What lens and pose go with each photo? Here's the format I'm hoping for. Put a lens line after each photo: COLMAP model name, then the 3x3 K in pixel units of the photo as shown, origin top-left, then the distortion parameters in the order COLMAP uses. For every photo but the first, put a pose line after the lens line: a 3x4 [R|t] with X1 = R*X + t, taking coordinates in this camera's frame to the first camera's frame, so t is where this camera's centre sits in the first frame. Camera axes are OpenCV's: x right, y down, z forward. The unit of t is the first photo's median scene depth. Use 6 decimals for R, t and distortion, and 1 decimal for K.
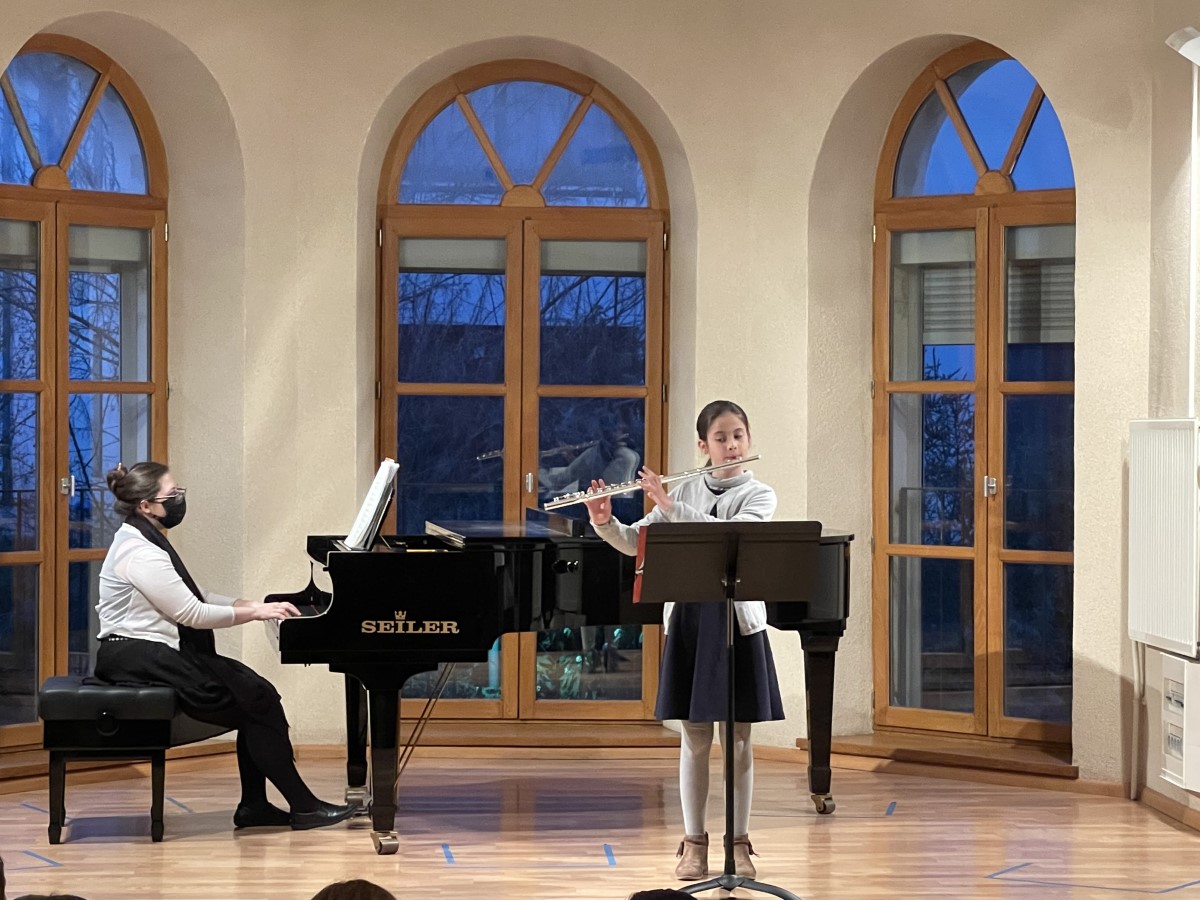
lens RADIAL K [[3273.1, 0, 600.0], [0, 3273.1, 450.0], [0, 0, 1]] dist [0.129728, 0.707656]
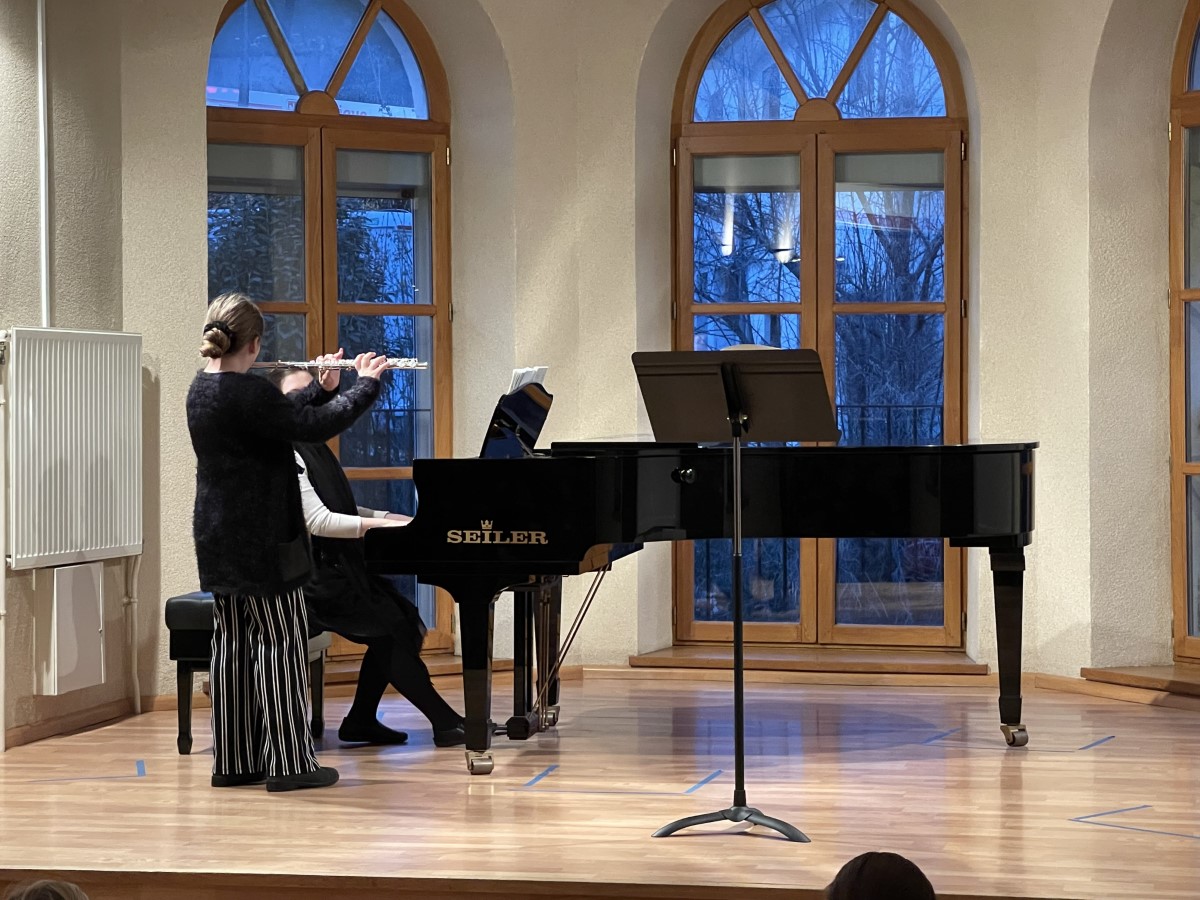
lens RADIAL K [[2864.5, 0, 600.0], [0, 2864.5, 450.0], [0, 0, 1]] dist [0.189944, 0.554578]
pose [[0.960957, -0.004456, -0.276661, 0.166385], [0.007008, 0.999942, 0.008236, 0.018195], [0.276608, -0.009853, 0.960932, 0.171268]]
